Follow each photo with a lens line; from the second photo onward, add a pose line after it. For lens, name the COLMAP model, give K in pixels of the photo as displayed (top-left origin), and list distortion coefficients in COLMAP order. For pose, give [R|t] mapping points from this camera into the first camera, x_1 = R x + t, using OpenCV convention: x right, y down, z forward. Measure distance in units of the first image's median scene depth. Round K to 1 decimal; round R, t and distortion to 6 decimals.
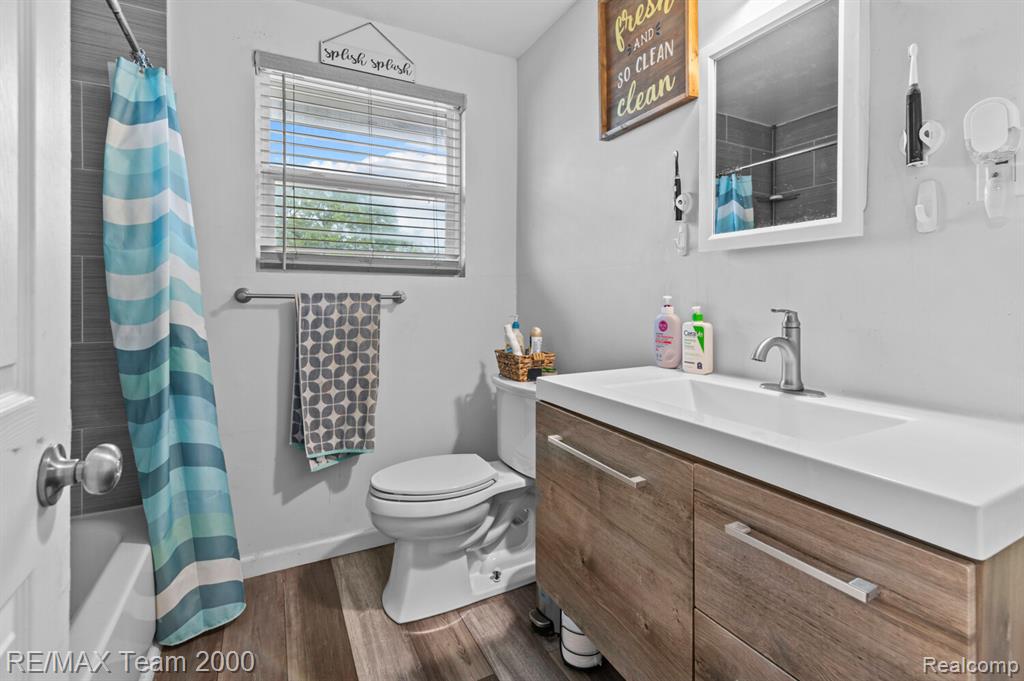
lens RADIAL K [[483.6, 0, 513.8], [0, 483.6, 302.9], [0, 0, 1]] dist [-0.000061, 0.000112]
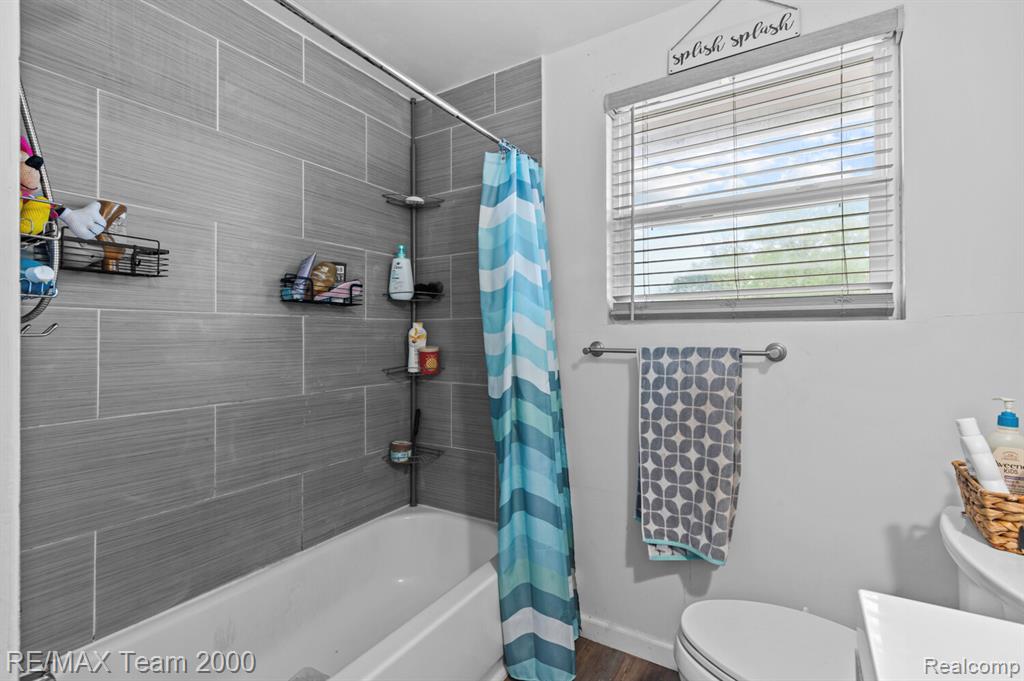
lens RADIAL K [[458.3, 0, 513.7], [0, 458.3, 332.9], [0, 0, 1]] dist [0.003437, 0.000069]
pose [[0.518960, -0.015913, -0.854651, 0.144540], [0.000262, 0.999830, -0.018457, -0.030699], [0.854799, 0.009354, 0.518875, 0.366205]]
